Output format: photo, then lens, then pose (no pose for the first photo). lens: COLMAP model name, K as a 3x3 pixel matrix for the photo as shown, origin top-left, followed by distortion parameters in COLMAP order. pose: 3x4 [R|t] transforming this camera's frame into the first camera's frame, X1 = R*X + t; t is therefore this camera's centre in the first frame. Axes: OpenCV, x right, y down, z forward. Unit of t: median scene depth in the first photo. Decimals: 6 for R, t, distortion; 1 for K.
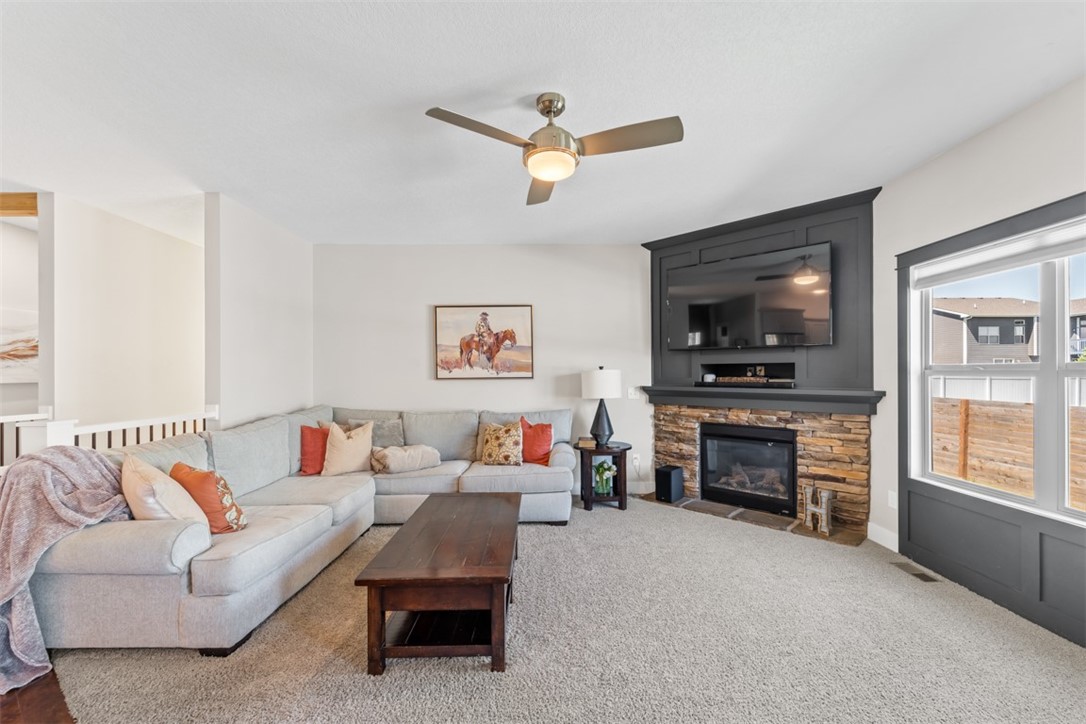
lens RADIAL K [[448.0, 0, 545.6], [0, 448.0, 372.6], [0, 0, 1]] dist [0.008580, -0.003096]
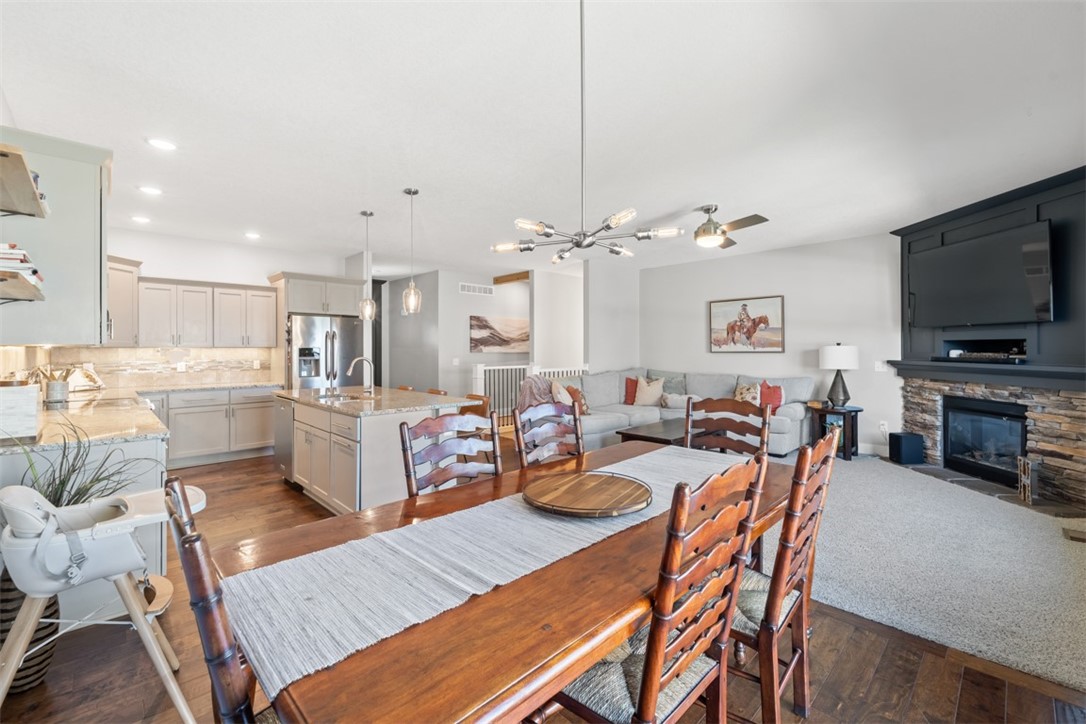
lens RADIAL K [[448.0, 0, 534.5], [0, 448.0, 351.9], [0, 0, 1]] dist [0.008580, -0.003096]
pose [[0.672400, 0.008338, -0.740141, 0.493043], [0.001112, 0.999924, 0.012275, -0.006137], [0.740187, -0.009077, 0.672340, -0.443933]]
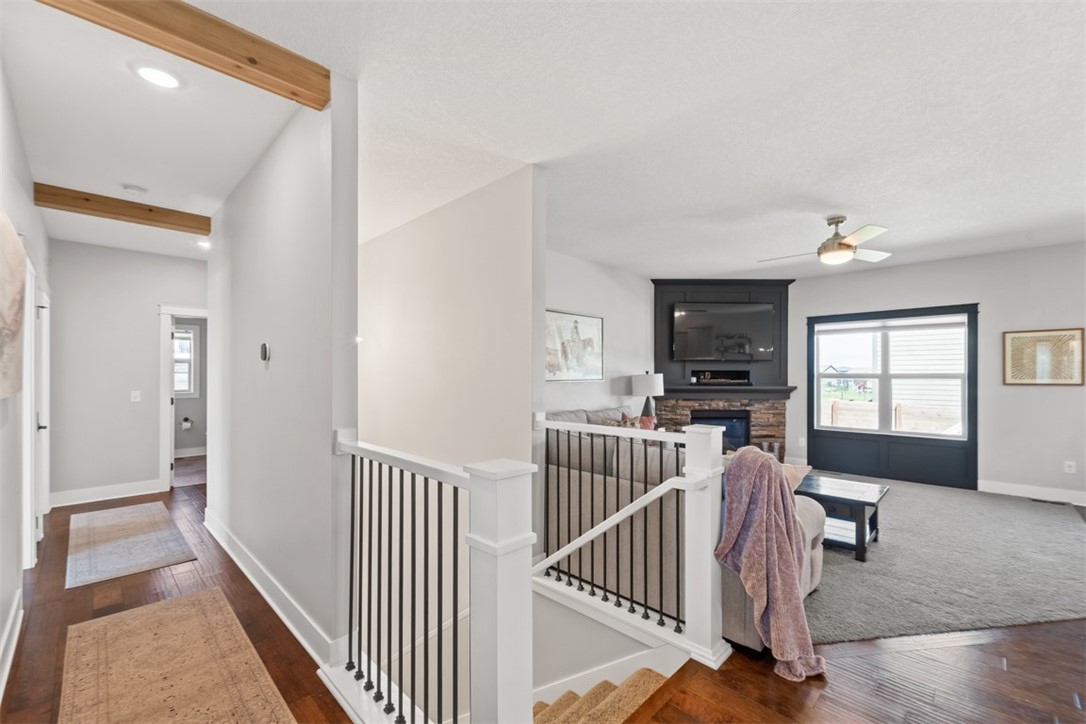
lens RADIAL K [[448.0, 0, 529.7], [0, 448.0, 368.5], [0, 0, 1]] dist [0.008580, -0.003096]
pose [[0.718756, 0.014772, 0.695105, -1.073832], [-0.006074, 0.999870, -0.014969, 0.000026], [-0.695235, 0.006537, 0.718752, 0.315953]]
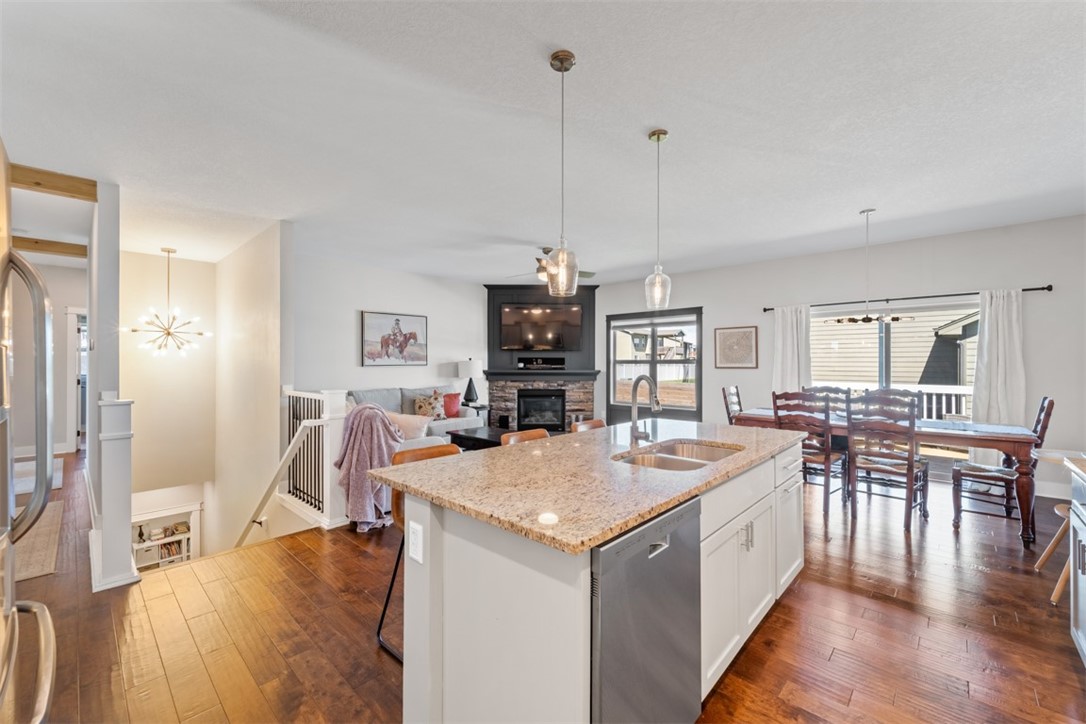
lens RADIAL K [[448.0, 0, 535.5], [0, 448.0, 358.8], [0, 0, 1]] dist [0.008580, -0.003096]
pose [[0.704466, 0.010449, 0.709661, -0.913408], [-0.005459, 0.999942, -0.009304, 0.002649], [-0.709717, 0.002680, 0.704482, -0.340465]]
